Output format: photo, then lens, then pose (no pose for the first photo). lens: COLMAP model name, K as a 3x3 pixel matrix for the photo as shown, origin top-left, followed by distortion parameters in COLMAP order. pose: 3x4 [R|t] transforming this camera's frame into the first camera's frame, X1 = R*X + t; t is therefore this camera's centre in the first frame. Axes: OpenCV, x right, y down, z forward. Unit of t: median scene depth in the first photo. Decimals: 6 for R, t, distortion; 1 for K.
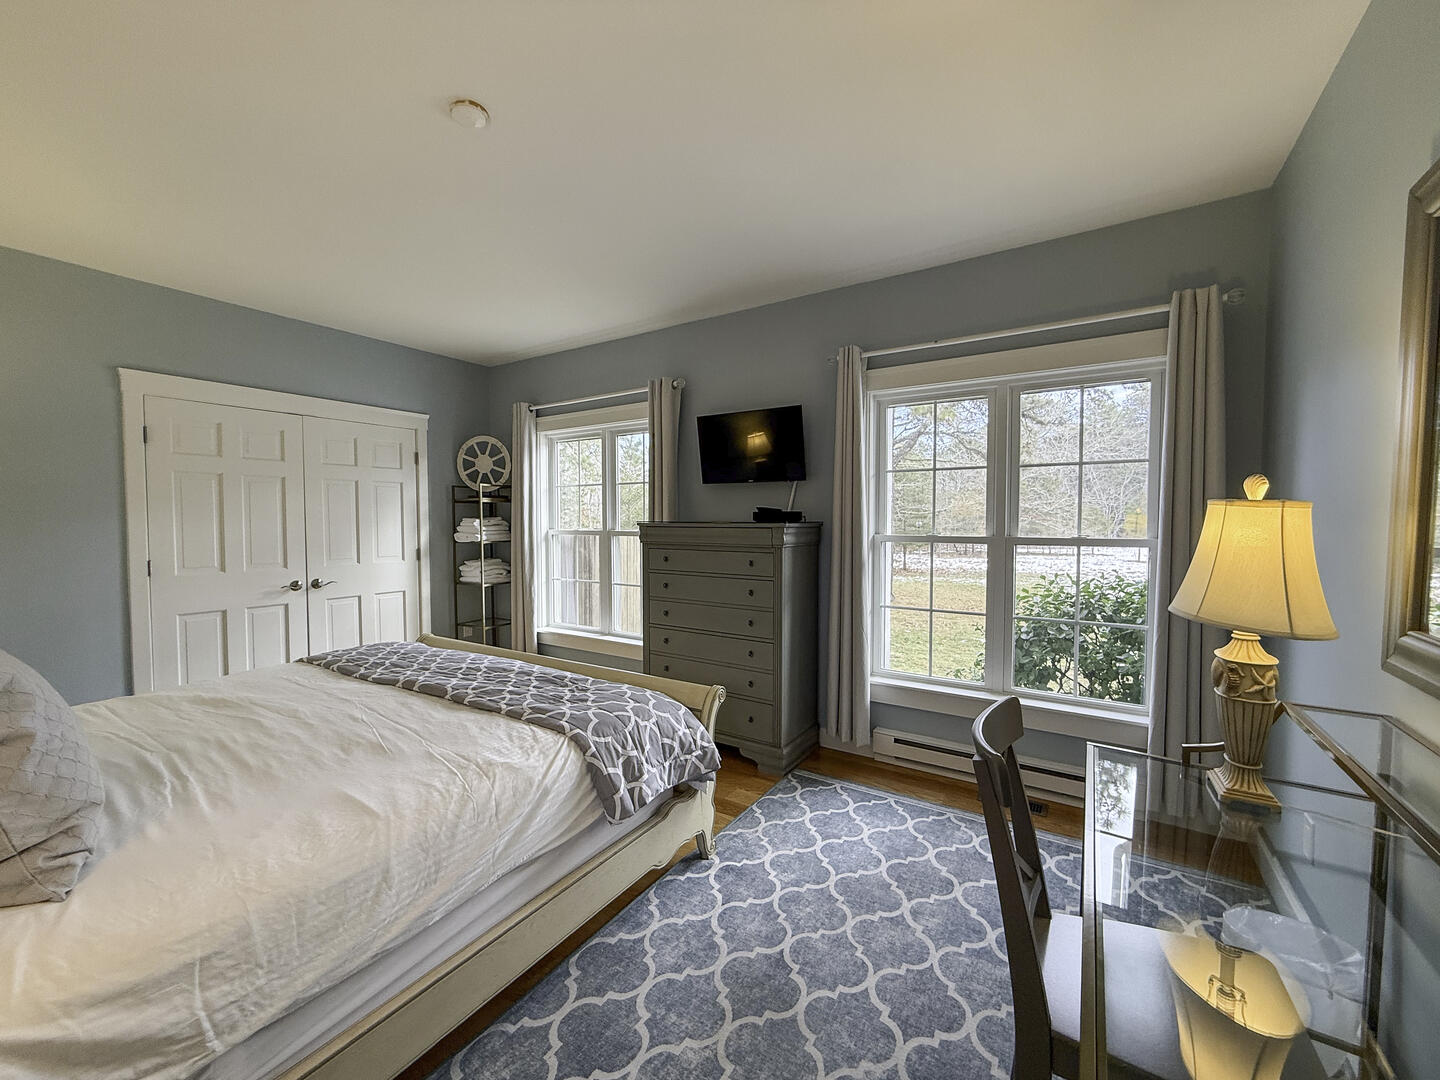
lens RADIAL K [[579.0, 0, 716.6], [0, 579.0, 544.6], [0, 0, 1]] dist [-0.002212, -0.000636]
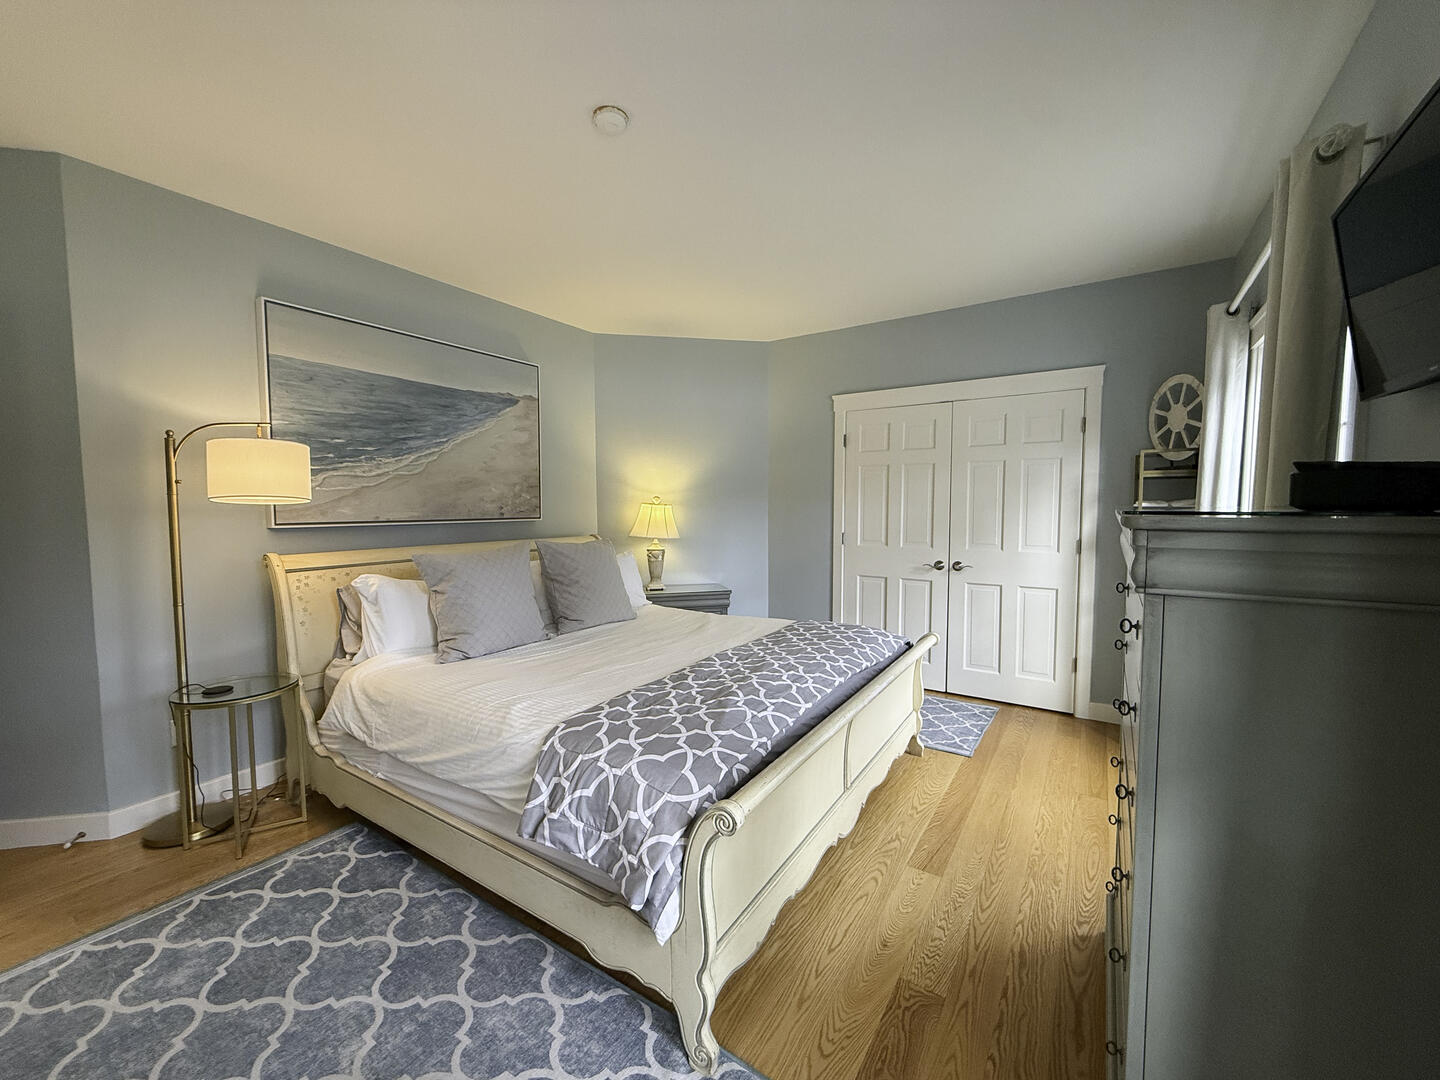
lens RADIAL K [[579.0, 0, 717.5], [0, 579.0, 537.9], [0, 0, 1]] dist [-0.002212, -0.000636]
pose [[-0.016348, 0.061927, -0.997947, 0.327058], [-0.042415, 0.997139, 0.062572, -0.027302], [0.998966, 0.043351, -0.013674, 0.596505]]
